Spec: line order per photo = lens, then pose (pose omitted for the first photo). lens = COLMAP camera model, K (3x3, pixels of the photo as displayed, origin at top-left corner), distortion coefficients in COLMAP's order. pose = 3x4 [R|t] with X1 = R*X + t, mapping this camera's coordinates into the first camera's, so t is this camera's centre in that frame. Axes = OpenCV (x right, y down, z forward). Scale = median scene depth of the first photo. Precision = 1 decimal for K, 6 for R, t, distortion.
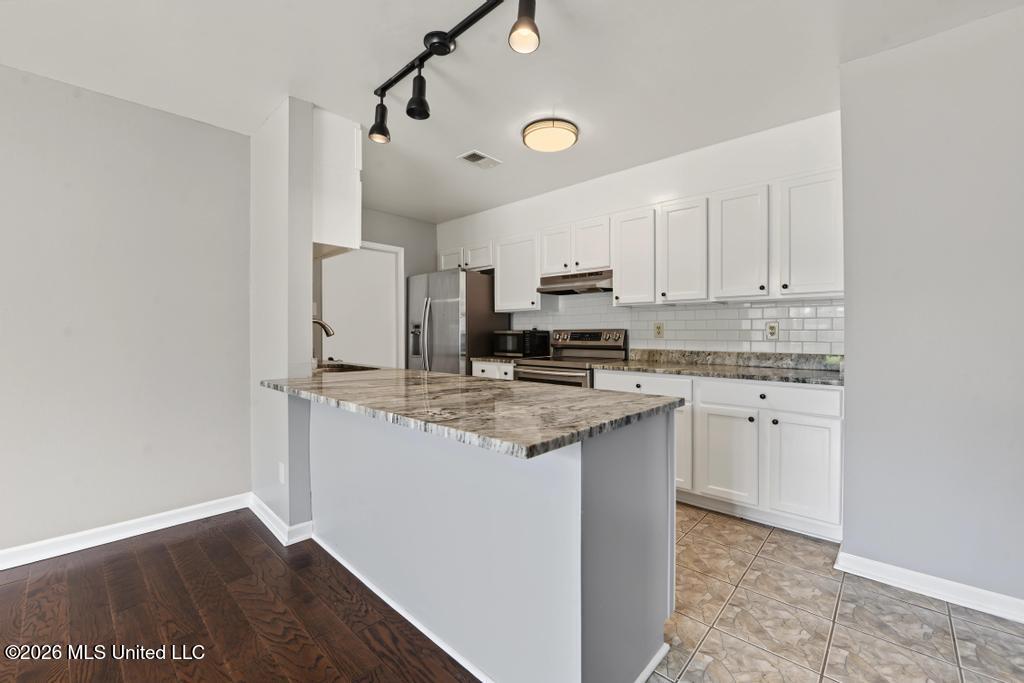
lens RADIAL K [[415.9, 0, 509.2], [0, 415.9, 332.2], [0, 0, 1]] dist [-0.009900, -0.000267]
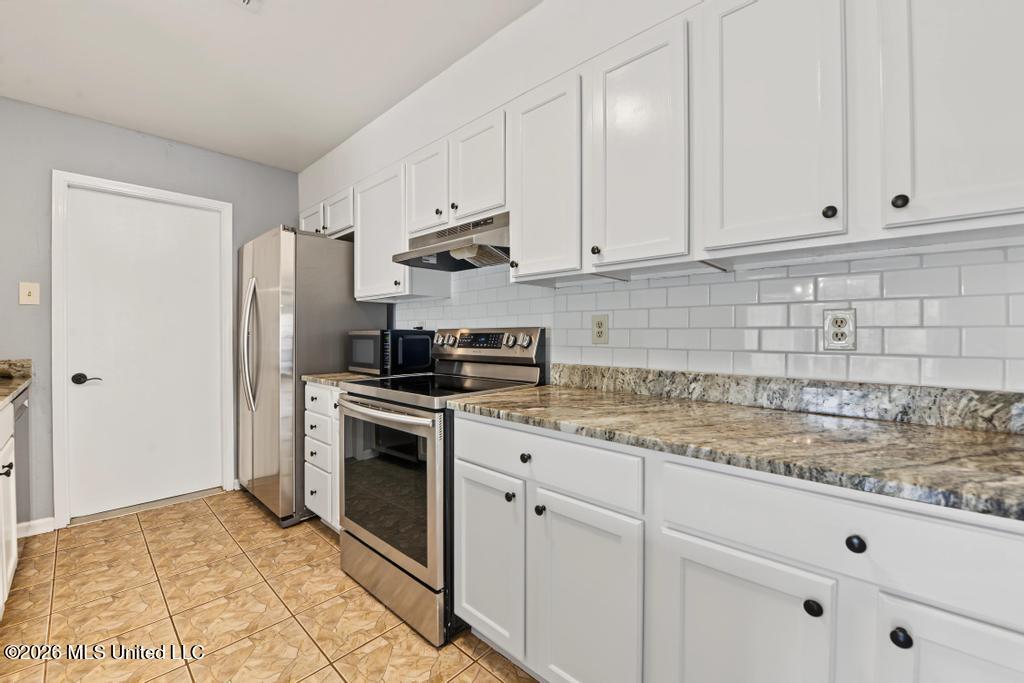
lens RADIAL K [[415.9, 0, 509.2], [0, 415.9, 335.5], [0, 0, 1]] dist [-0.009900, -0.000267]
pose [[0.999999, 0.001620, 0.000127, 0.250950], [-0.001621, 0.999998, 0.001500, 0.002788], [-0.000125, -0.001500, 0.999999, 0.489621]]
